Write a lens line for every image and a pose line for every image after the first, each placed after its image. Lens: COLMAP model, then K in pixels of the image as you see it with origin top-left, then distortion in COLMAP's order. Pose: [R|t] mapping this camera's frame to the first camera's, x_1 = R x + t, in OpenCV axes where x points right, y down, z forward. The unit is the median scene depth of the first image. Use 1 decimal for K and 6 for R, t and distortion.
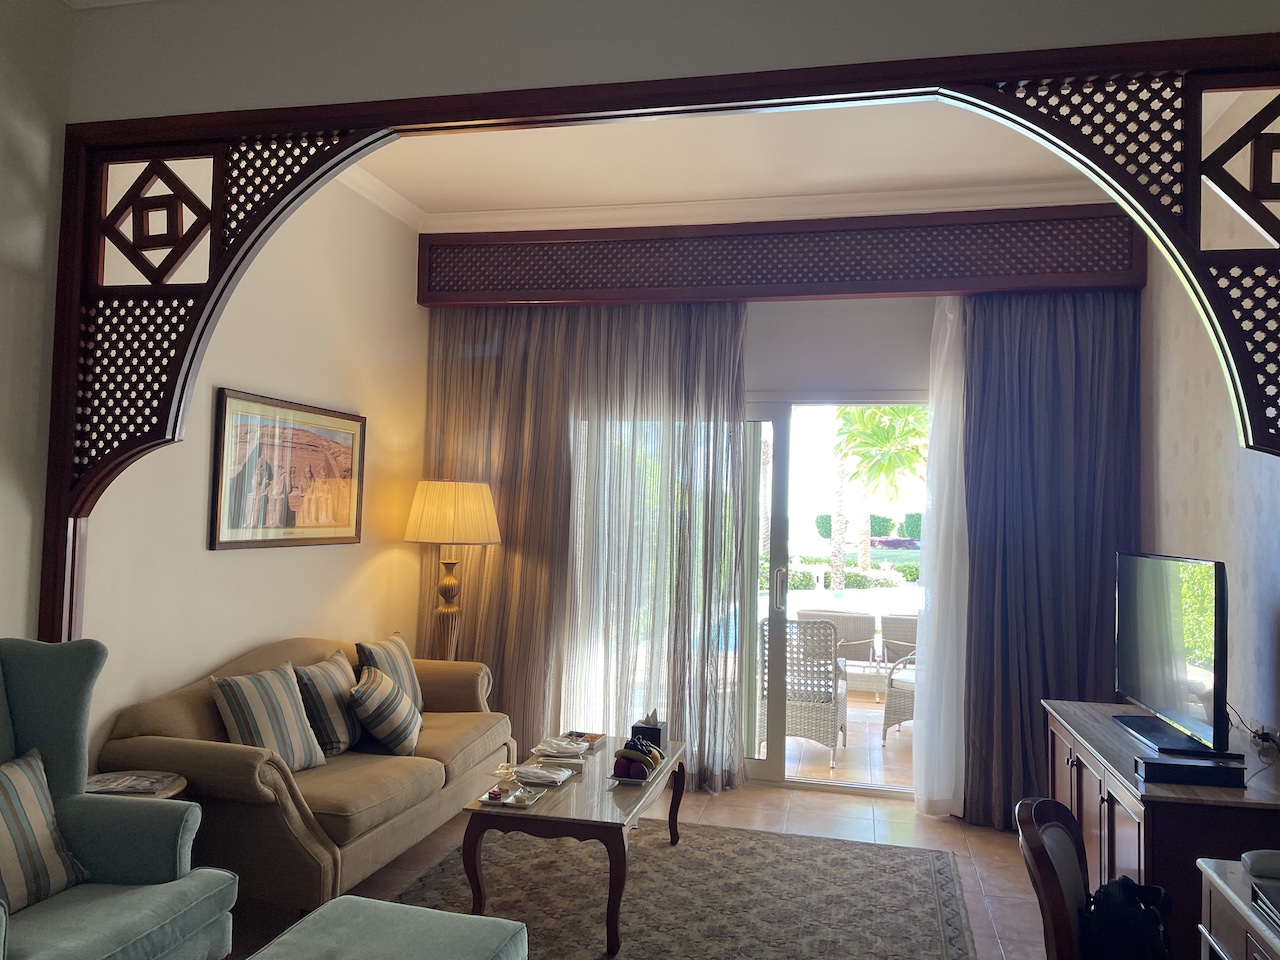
lens RADIAL K [[967.3, 0, 639.9], [0, 967.3, 478.4], [0, 0, 1]] dist [0.045071, -0.024539]
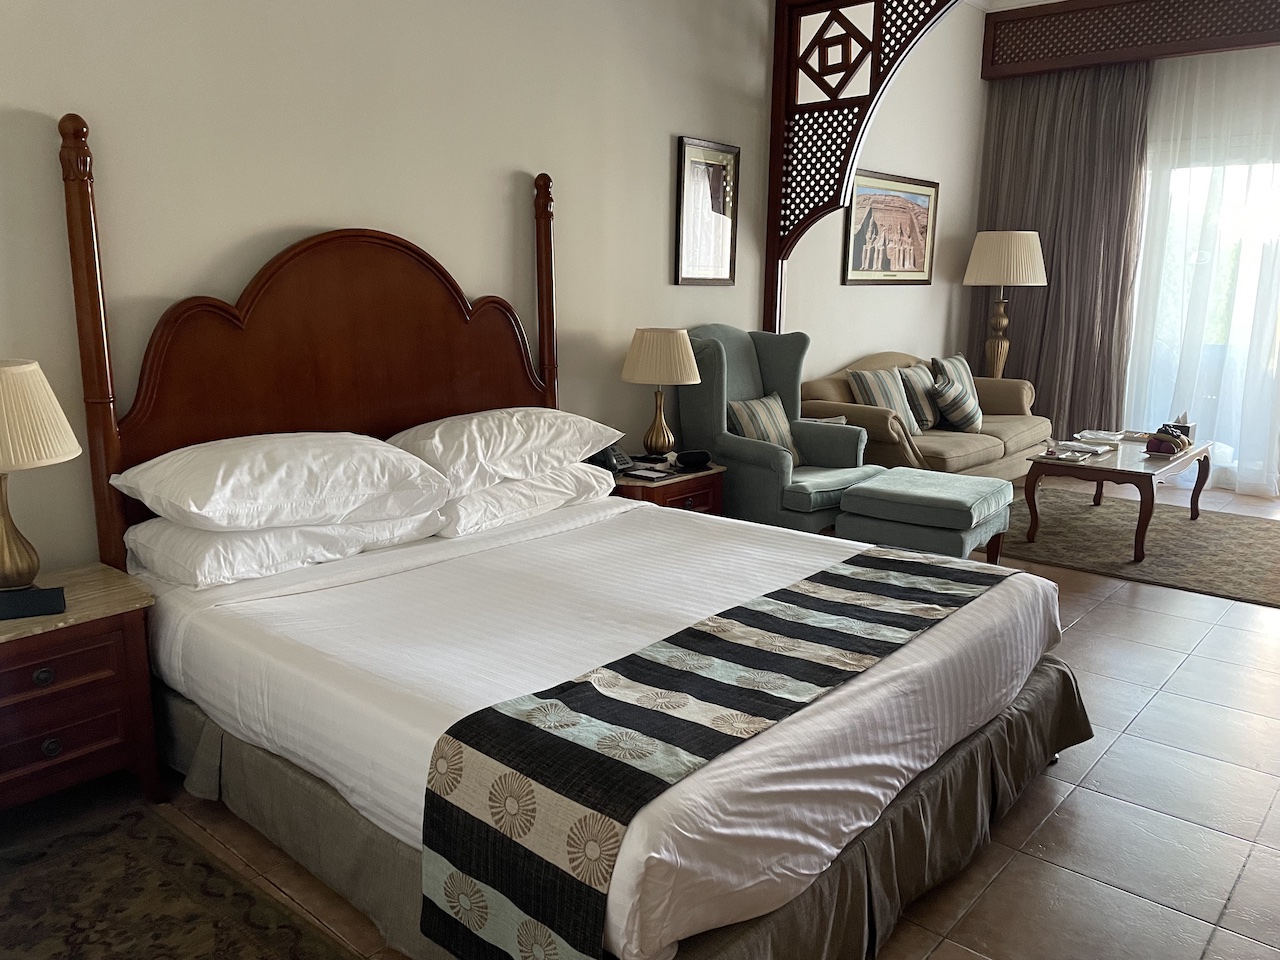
lens RADIAL K [[967.3, 0, 631.8], [0, 967.3, 474.9], [0, 0, 1]] dist [0.045071, -0.024539]
pose [[0.879620, 0.073343, -0.469989, -0.017221], [0.034035, 0.975806, 0.215975, 0.031868], [0.474458, -0.205972, 0.855842, -0.554267]]
